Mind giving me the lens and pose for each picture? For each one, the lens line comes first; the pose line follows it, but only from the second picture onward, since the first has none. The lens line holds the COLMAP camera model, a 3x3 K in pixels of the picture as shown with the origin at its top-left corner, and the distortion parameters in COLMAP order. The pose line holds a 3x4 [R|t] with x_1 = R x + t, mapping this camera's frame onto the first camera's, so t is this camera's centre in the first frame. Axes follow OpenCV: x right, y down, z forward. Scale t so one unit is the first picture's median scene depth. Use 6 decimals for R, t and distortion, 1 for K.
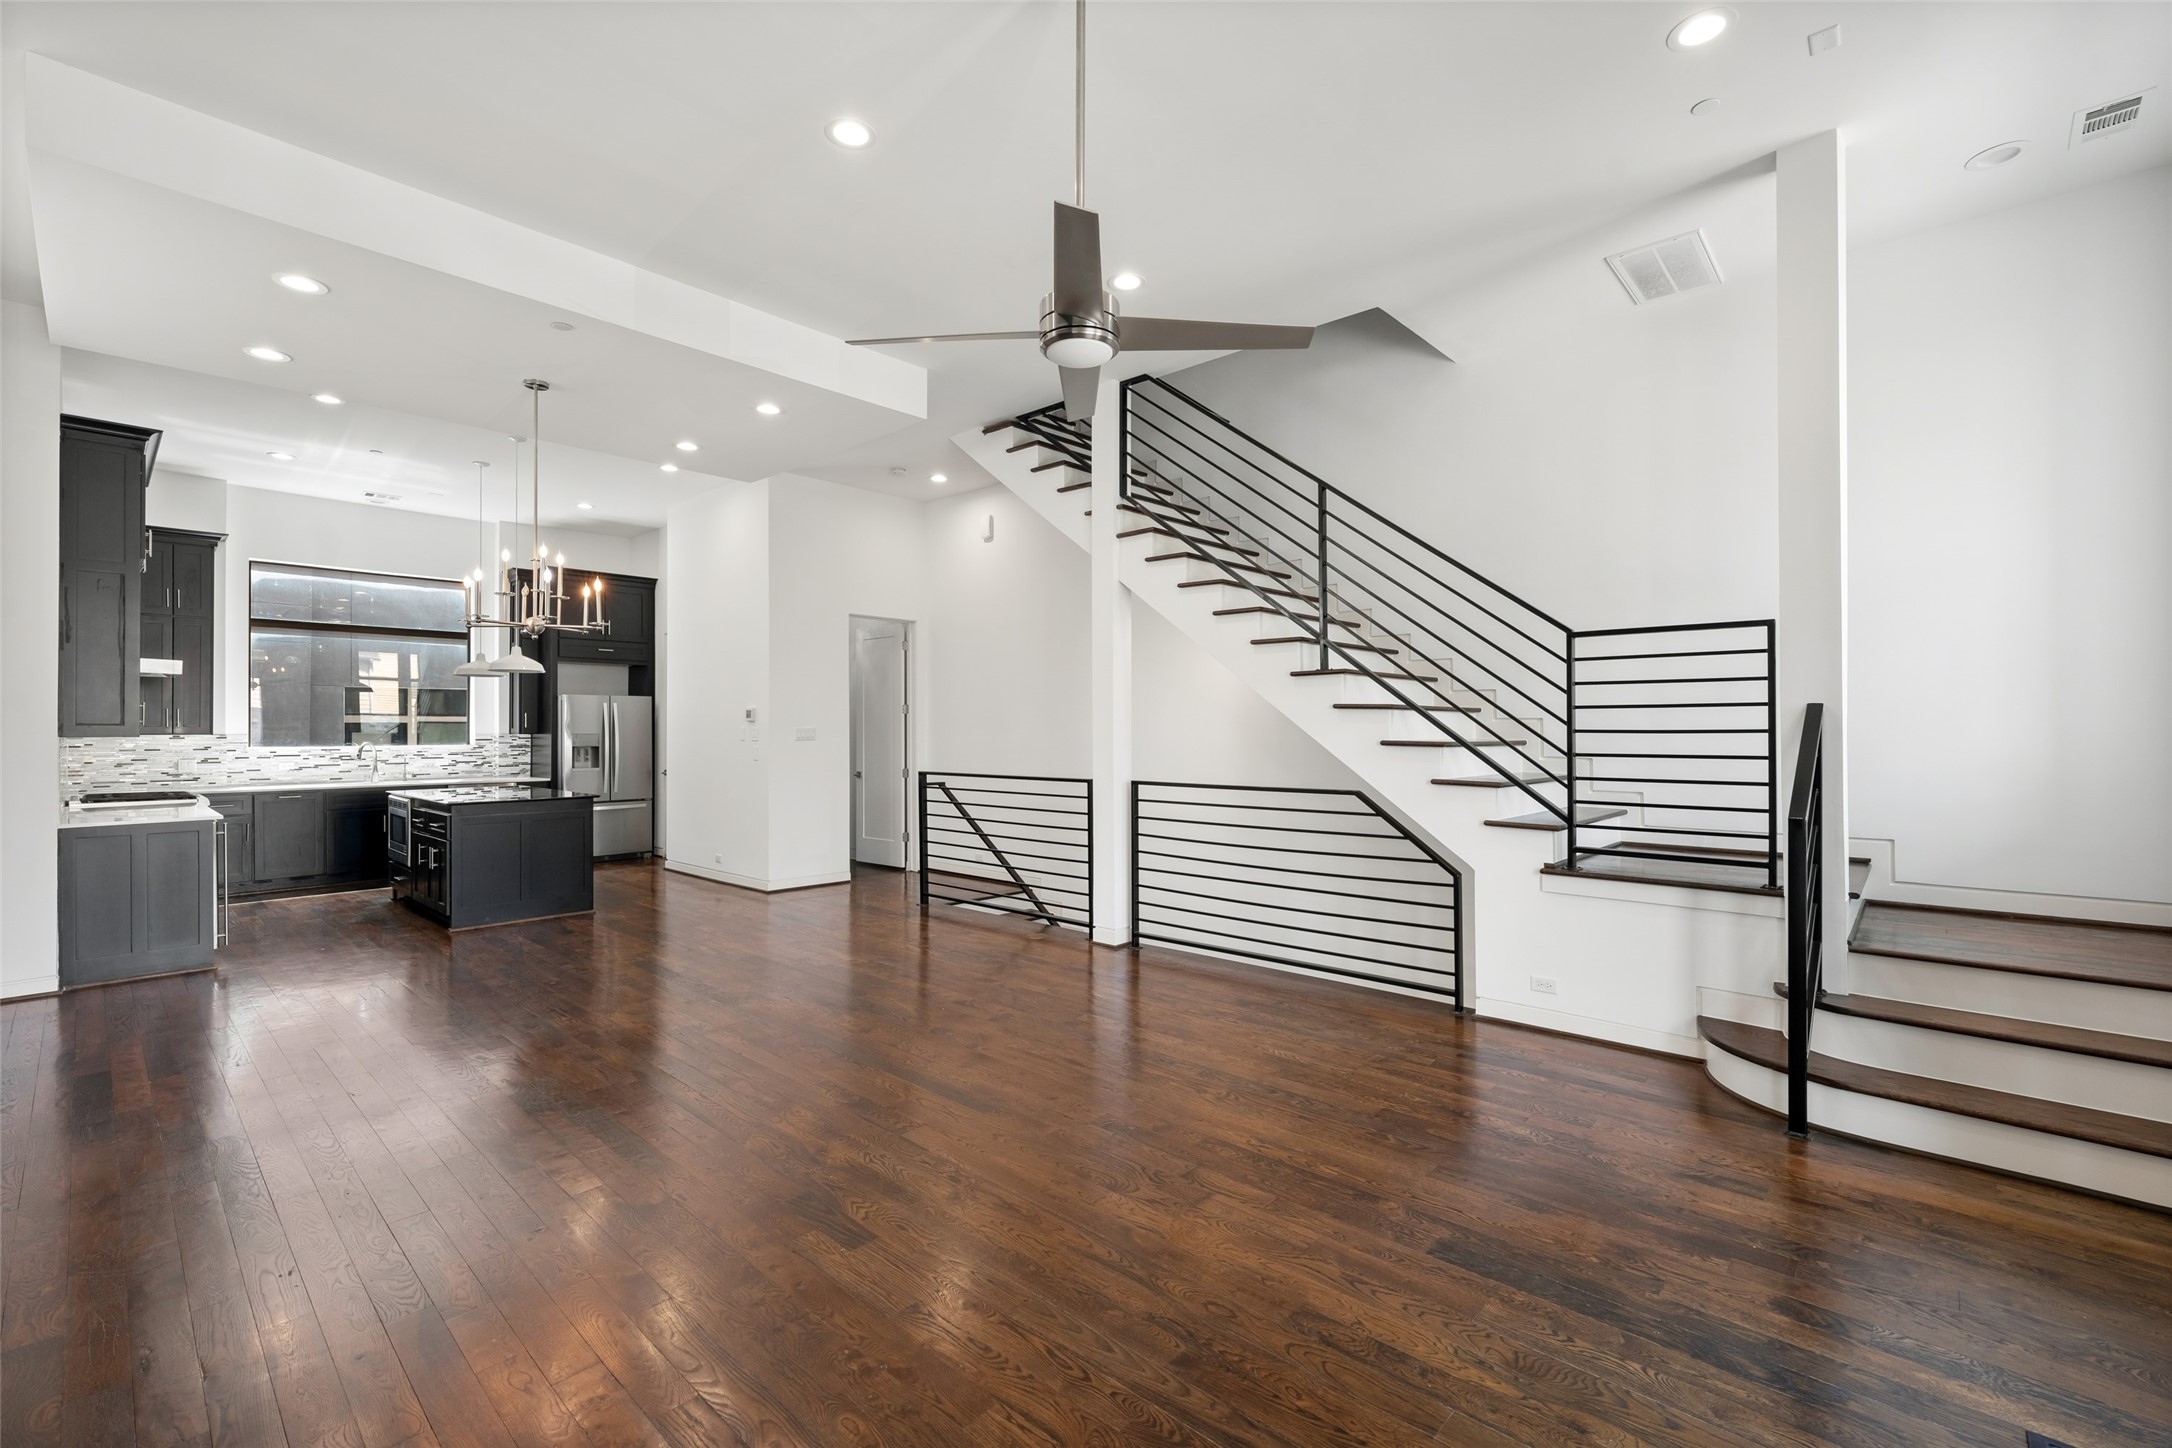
lens RADIAL K [[917.7, 0, 1087.5], [0, 917.7, 726.7], [0, 0, 1]] dist [-0.009048, -0.000263]
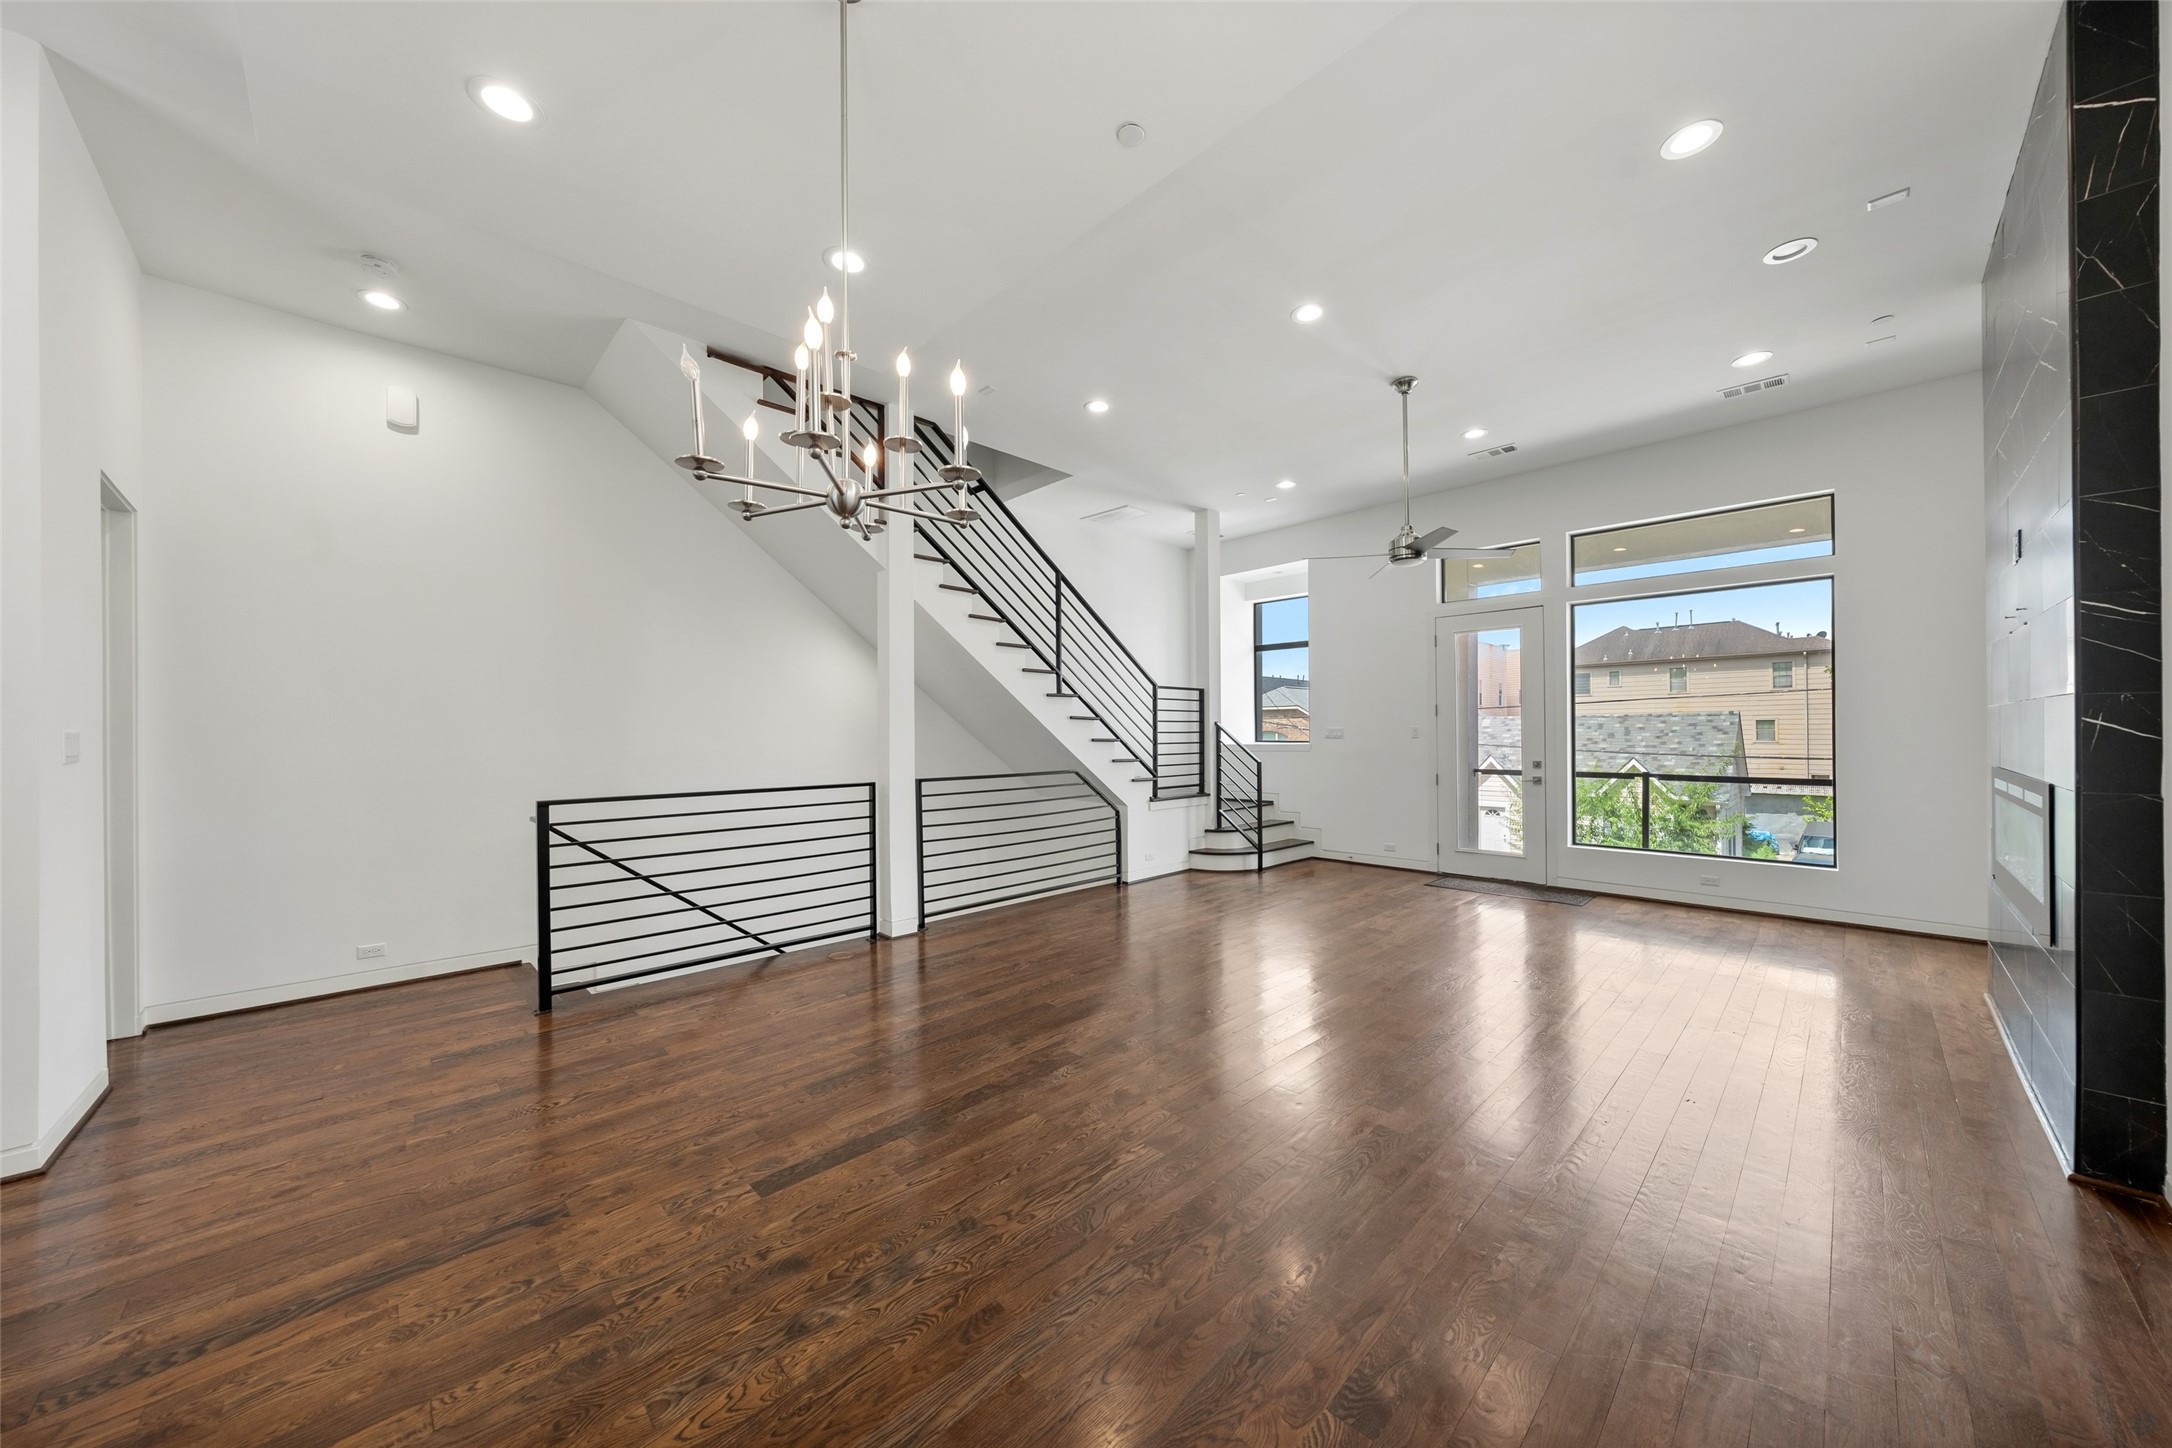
lens RADIAL K [[746.0, 0, 1081.3], [0, 746.0, 737.0], [0, 0, 1]] dist [-0.002178, -0.000249]
pose [[0.067772, -0.003771, 0.997694, -0.935216], [0.007100, 0.999969, 0.003297, 0.006999], [-0.997676, 0.006860, 0.067796, 0.827032]]
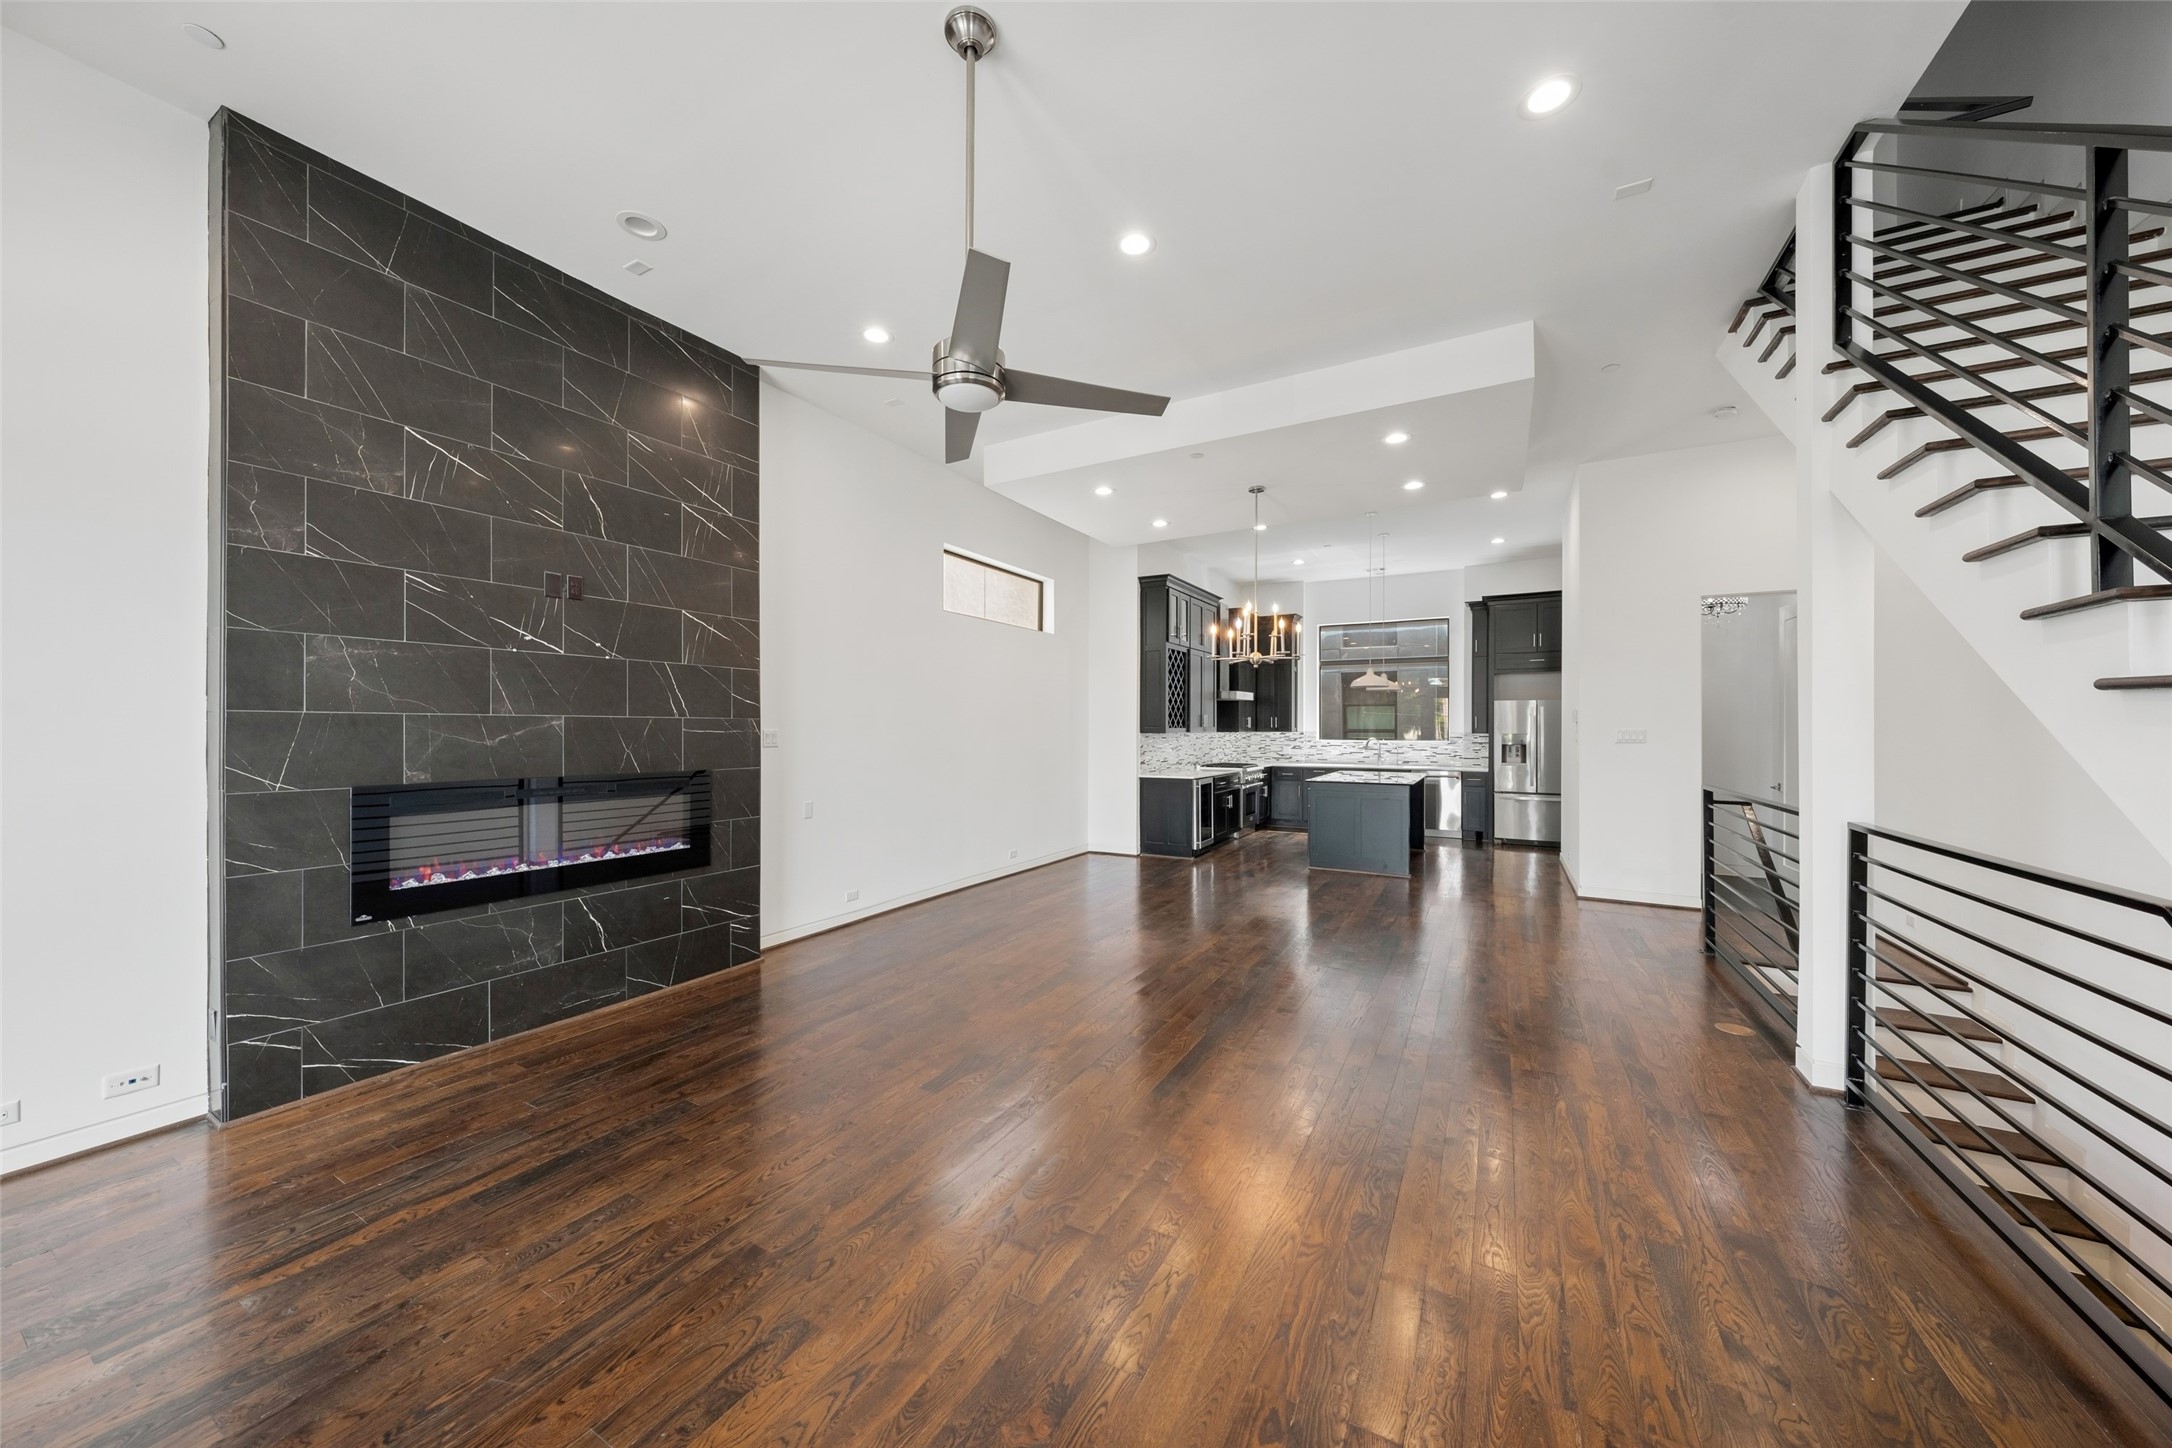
lens RADIAL K [[746.0, 0, 1086.3], [0, 746.0, 720.5], [0, 0, 1]] dist [-0.002178, -0.000249]
pose [[0.229386, -0.007785, -0.973304, 0.449847], [0.001821, 0.999970, -0.007569, -0.004401], [0.973334, -0.000036, 0.229393, 0.456356]]
